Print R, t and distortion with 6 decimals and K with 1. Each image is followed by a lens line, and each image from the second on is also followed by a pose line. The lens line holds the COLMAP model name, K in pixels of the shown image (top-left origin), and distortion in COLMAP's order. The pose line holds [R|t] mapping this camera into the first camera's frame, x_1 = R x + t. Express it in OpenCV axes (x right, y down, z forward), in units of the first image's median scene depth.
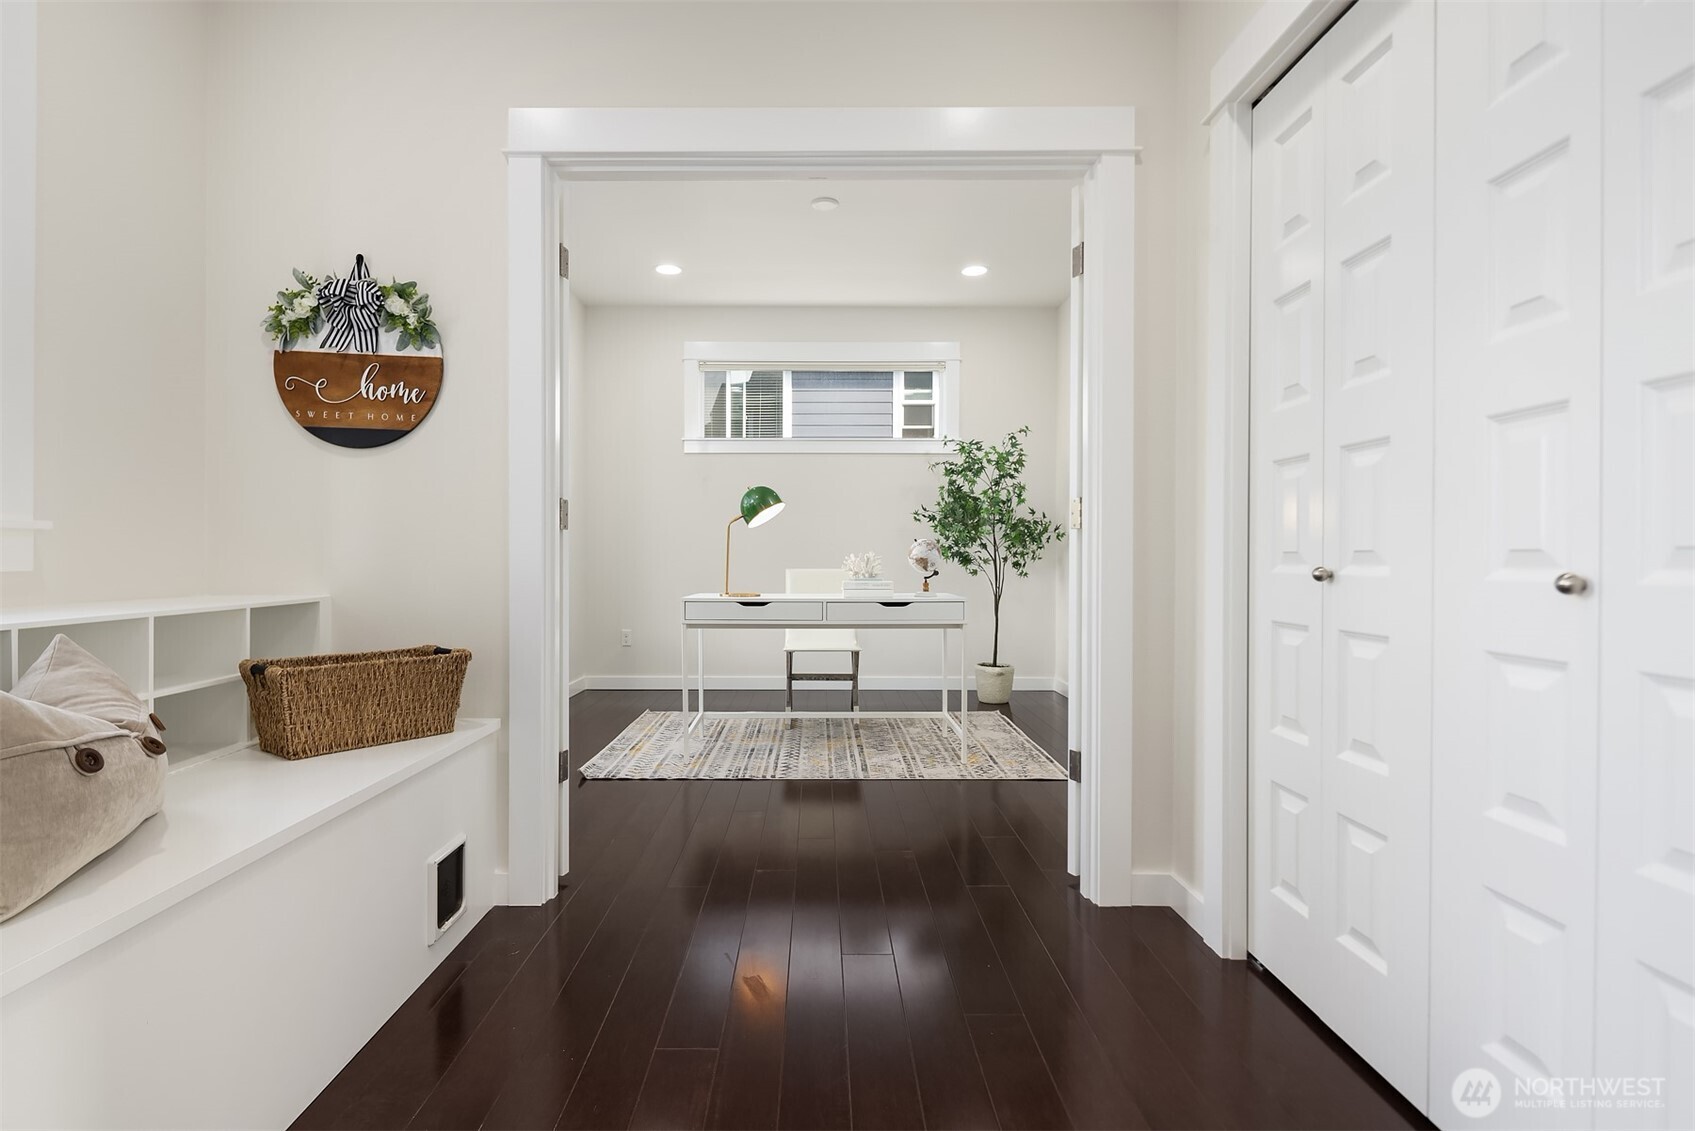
lens RADIAL K [[839.4, 0, 842.8], [0, 839.4, 549.2], [0, 0, 1]] dist [0.000735, 0.000411]
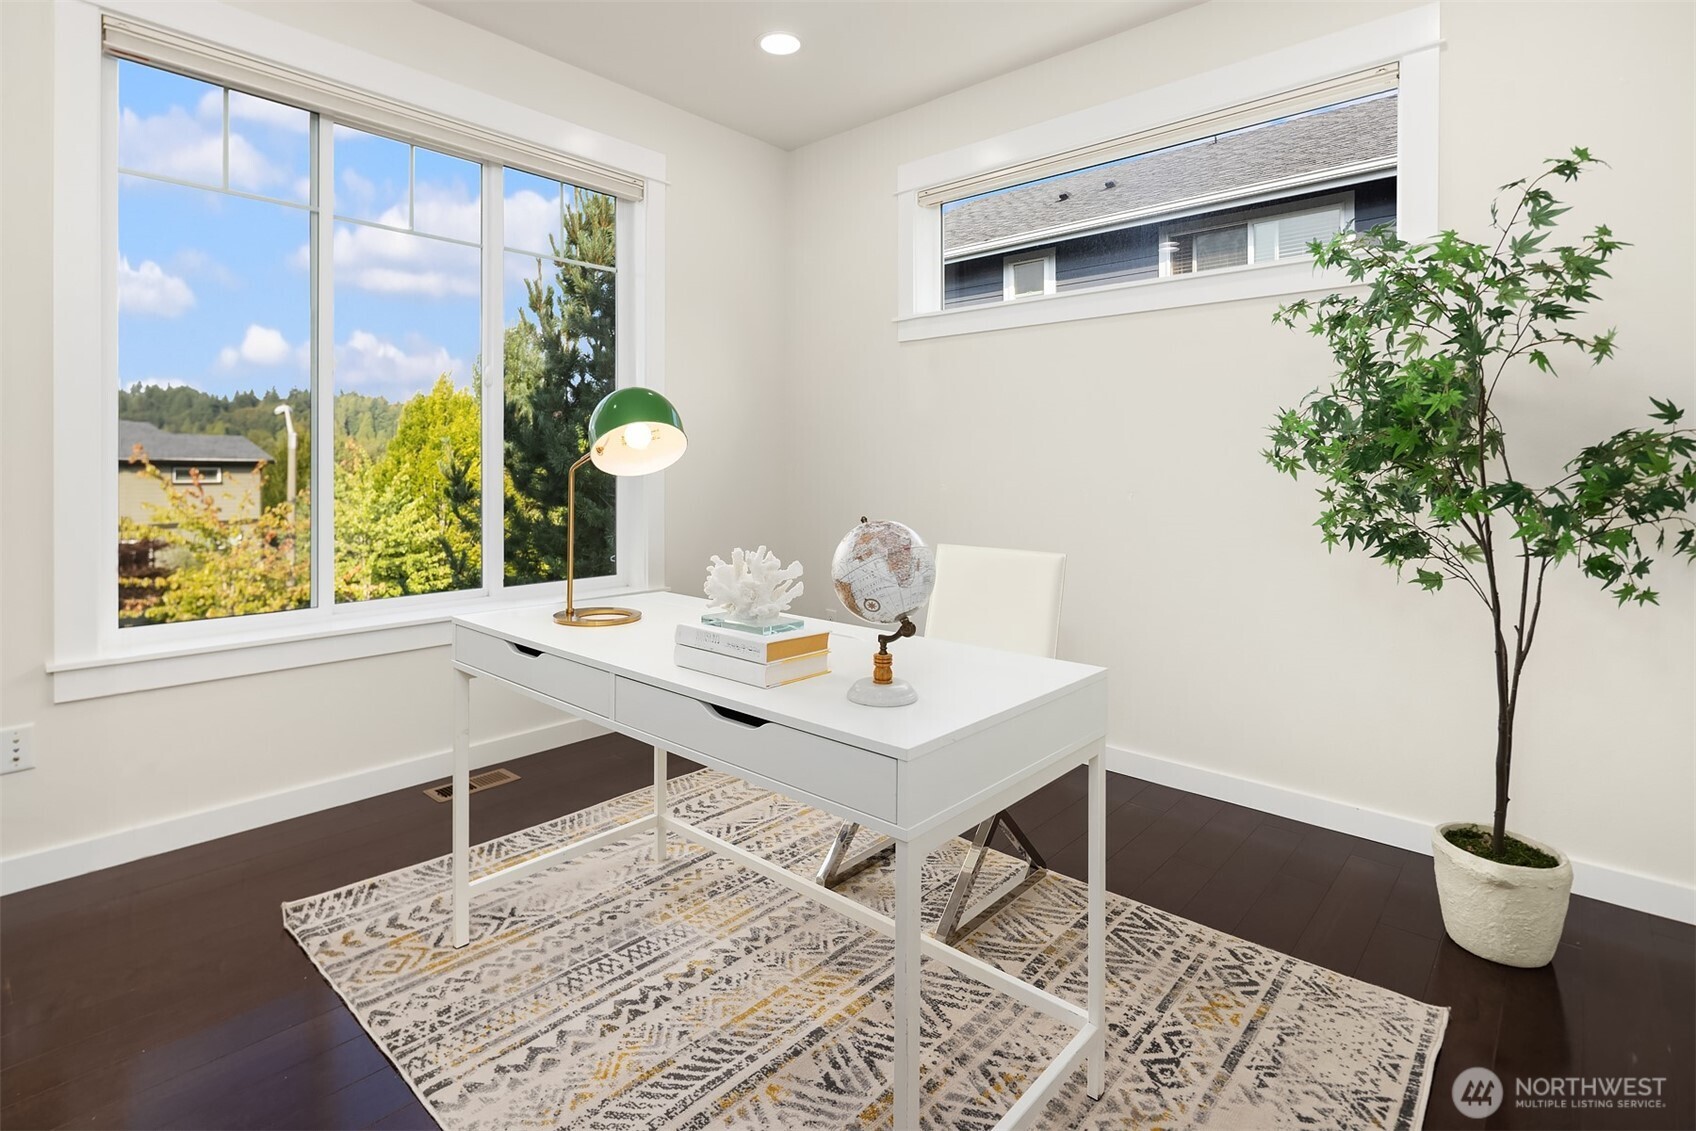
lens RADIAL K [[824.2, 0, 846.2], [0, 824.2, 460.5], [0, 0, 1]] dist [0.001911, 0.000349]
pose [[0.732508, 0.001824, -0.680756, 0.213077], [-0.006509, 0.999969, -0.004325, -0.022644], [0.680727, 0.007599, 0.732498, 0.538789]]
